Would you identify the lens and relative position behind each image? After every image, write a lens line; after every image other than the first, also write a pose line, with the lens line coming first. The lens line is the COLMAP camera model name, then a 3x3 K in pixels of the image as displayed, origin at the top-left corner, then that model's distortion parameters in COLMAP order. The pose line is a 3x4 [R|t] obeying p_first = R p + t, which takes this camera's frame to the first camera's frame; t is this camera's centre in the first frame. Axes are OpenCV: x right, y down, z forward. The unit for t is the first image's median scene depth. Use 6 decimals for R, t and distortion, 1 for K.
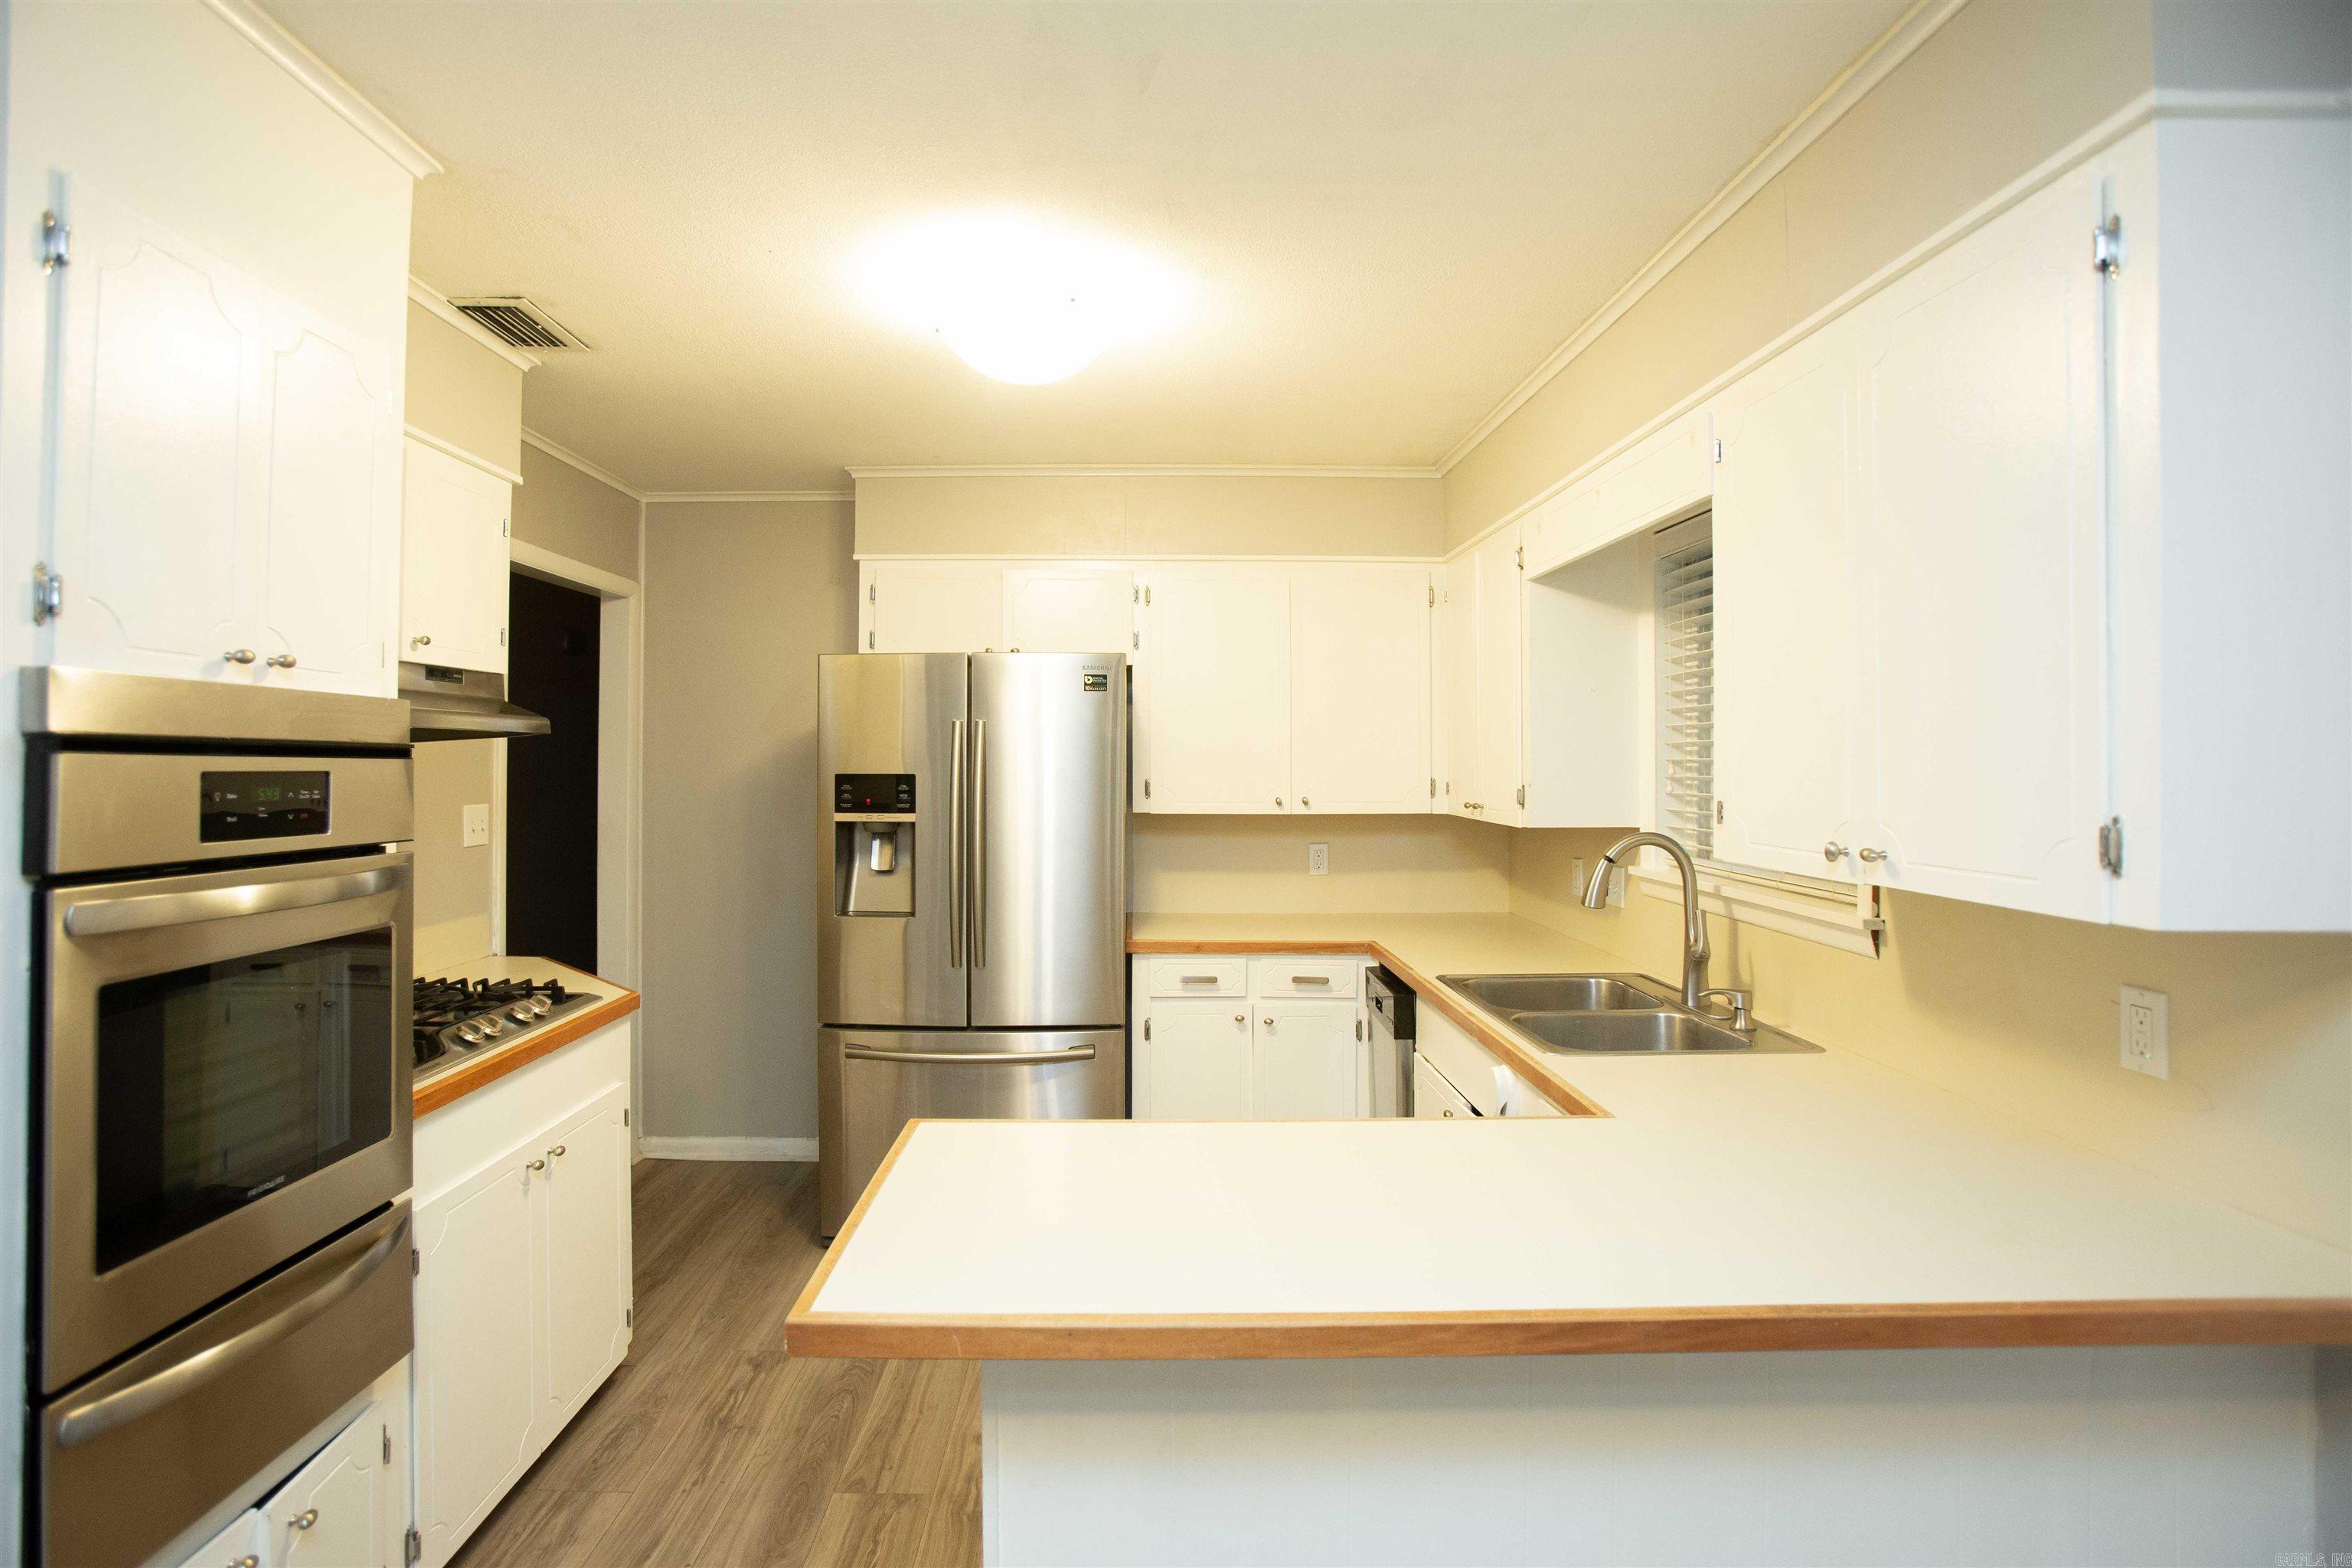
lens RADIAL K [[1144.4, 0, 1126.4], [0, 1144.4, 756.8], [0, 0, 1]] dist [-0.000459, 0.000153]
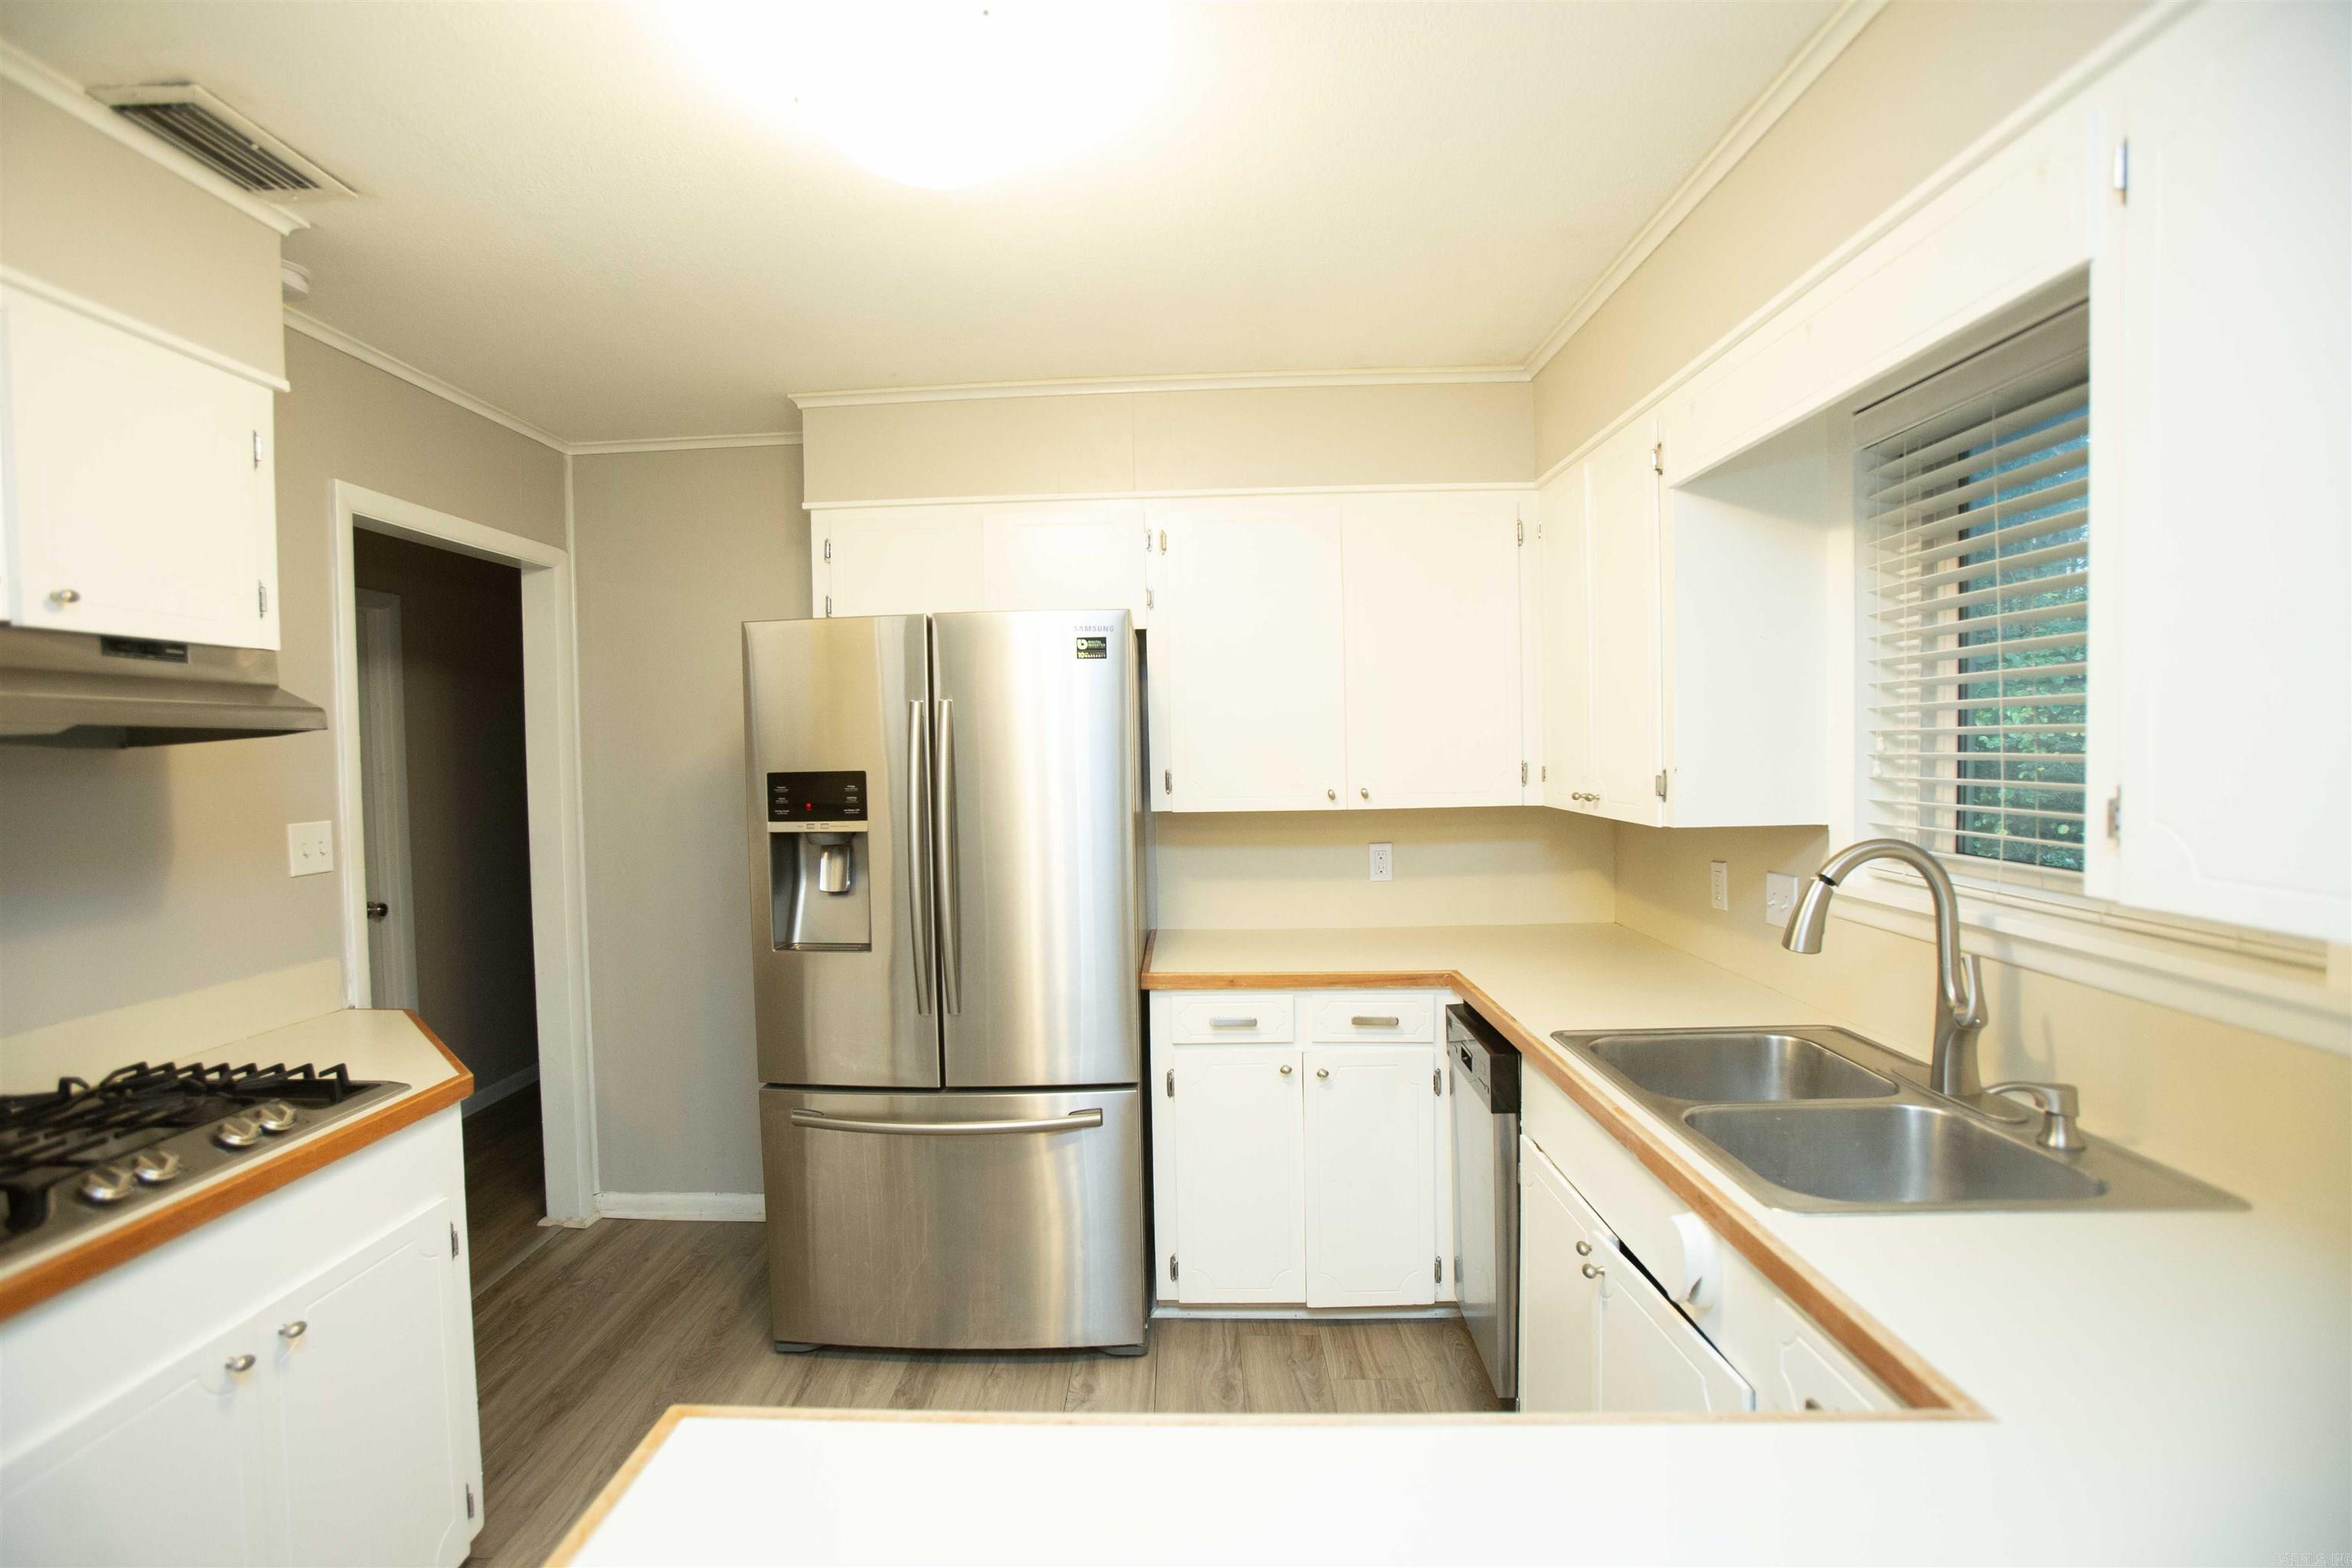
lens RADIAL K [[1094.3, 0, 1141.3], [0, 1094.3, 783.6], [0, 0, 1]] dist [-0.021301, 0.000329]
pose [[0.999061, -0.020523, -0.038147, 0.032827], [0.021912, 0.999098, 0.036362, 0.000675], [0.037367, -0.037164, 0.998610, 0.255543]]
